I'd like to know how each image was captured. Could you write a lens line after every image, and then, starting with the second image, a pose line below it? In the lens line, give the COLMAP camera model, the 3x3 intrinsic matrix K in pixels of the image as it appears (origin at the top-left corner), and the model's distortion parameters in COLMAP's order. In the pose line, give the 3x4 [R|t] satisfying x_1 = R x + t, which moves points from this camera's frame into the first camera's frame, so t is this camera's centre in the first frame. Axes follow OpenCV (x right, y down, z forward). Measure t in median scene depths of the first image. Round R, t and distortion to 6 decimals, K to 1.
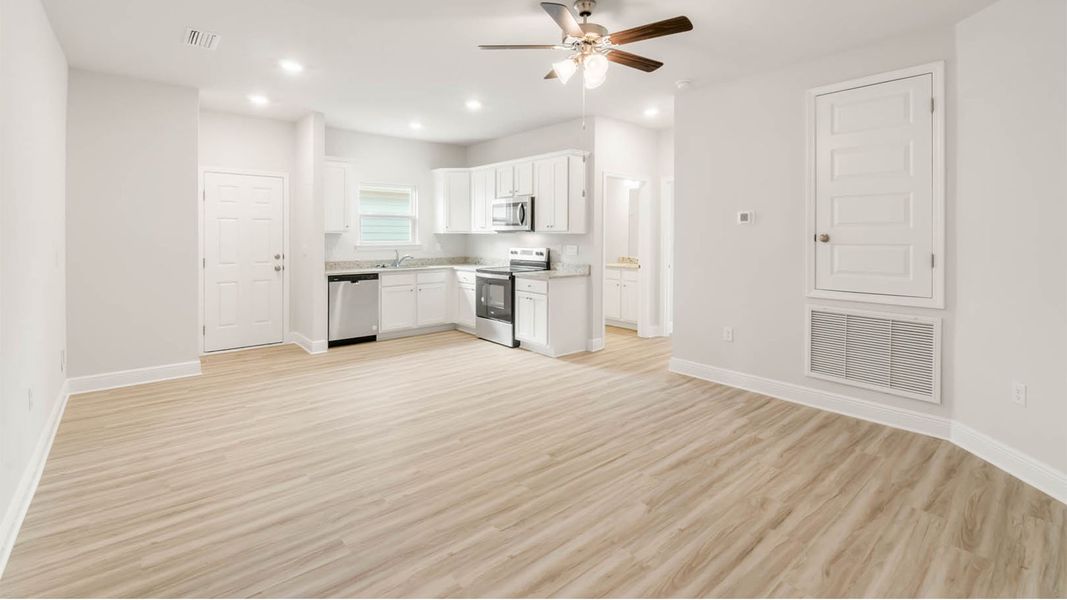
lens RADIAL K [[460.1, 0, 517.9], [0, 460.1, 255.4], [0, 0, 1]] dist [-0.002369, -0.000401]
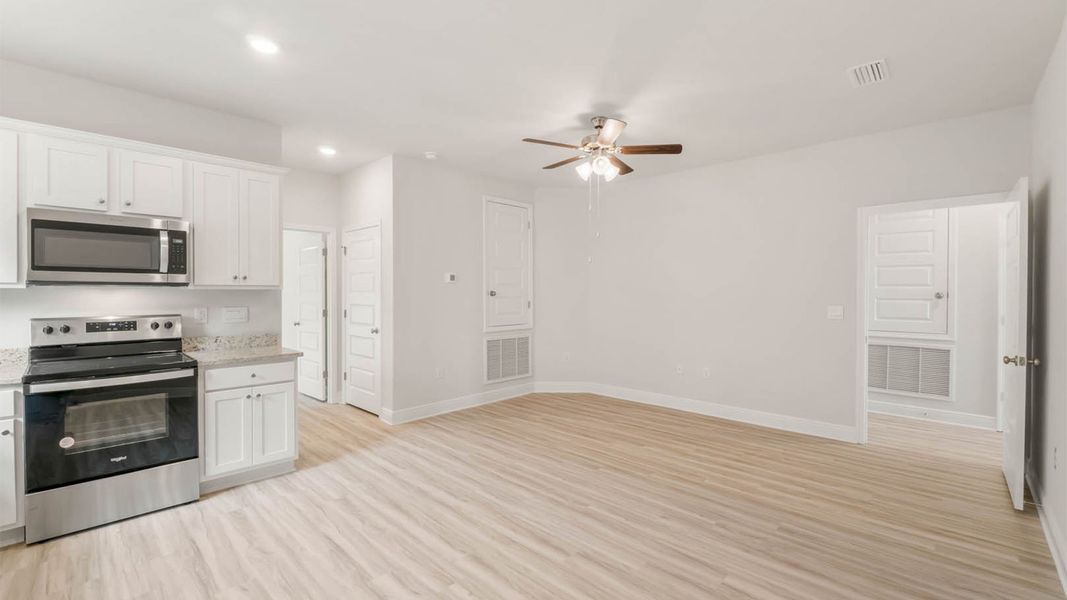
lens RADIAL K [[456.1, 0, 533.5], [0, 456.1, 300.0], [0, 0, 1]] dist [-0.003211, -0.000411]
pose [[-0.111337, -0.017783, 0.993624, -1.050158], [0.045001, 0.998724, 0.022916, -0.051539], [-0.992763, 0.047266, -0.110394, 1.203318]]
